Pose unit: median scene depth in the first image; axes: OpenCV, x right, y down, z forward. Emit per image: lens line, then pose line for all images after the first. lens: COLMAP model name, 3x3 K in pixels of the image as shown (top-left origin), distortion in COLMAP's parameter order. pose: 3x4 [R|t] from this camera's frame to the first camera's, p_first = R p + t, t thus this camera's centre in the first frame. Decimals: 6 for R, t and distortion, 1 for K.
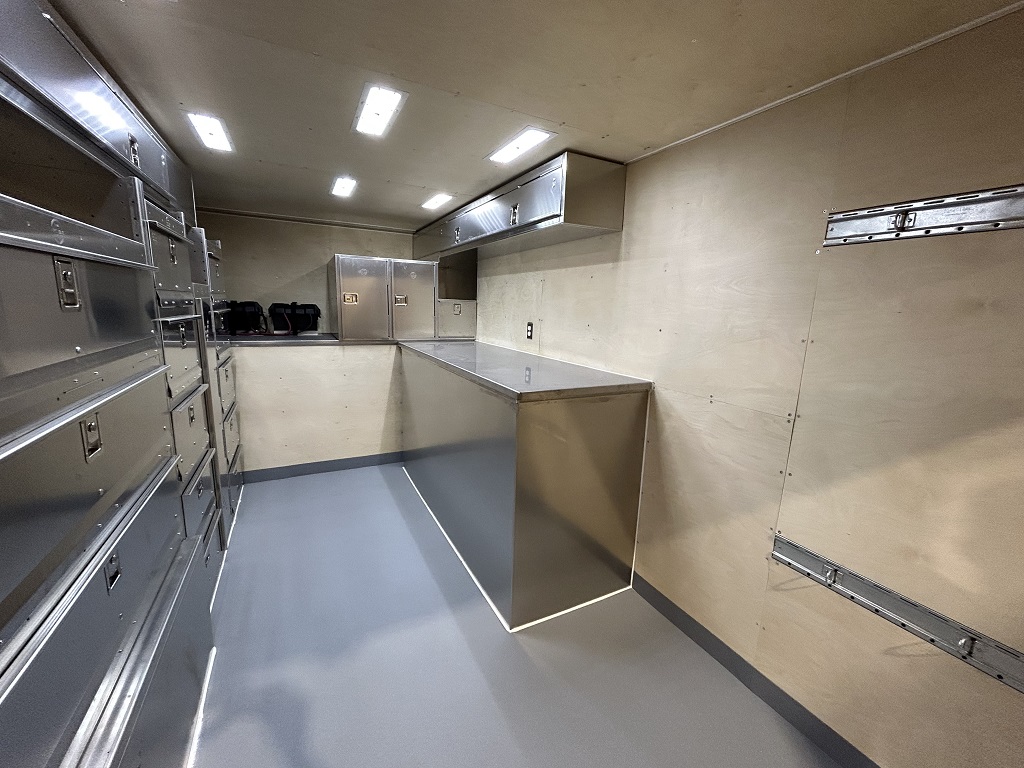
lens RADIAL K [[410.8, 0, 510.5], [0, 410.8, 381.3], [0, 0, 1]] dist [0.002646, 0.000189]
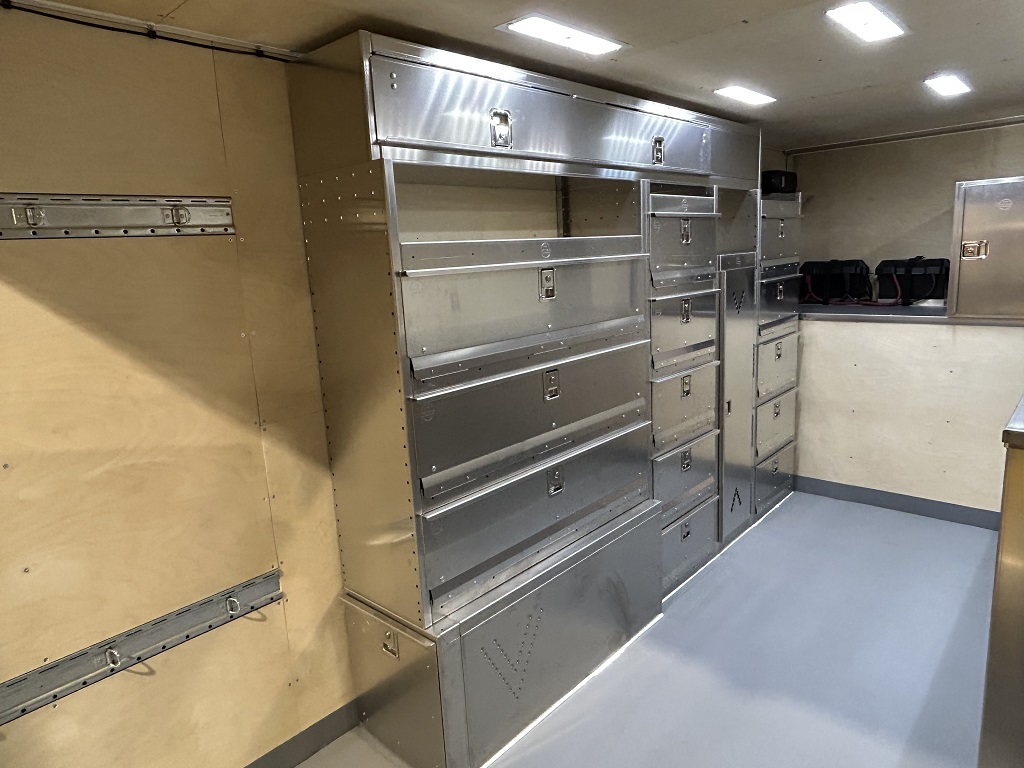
lens RADIAL K [[649.4, 0, 511.7], [0, 649.4, 383.5], [0, 0, 1]] dist [-0.008194, -0.001460]
pose [[0.346308, 0.136521, -0.928134, 0.301309], [-0.109627, 0.988465, 0.104491, -0.028330], [0.931693, 0.065562, 0.357280, 0.013750]]
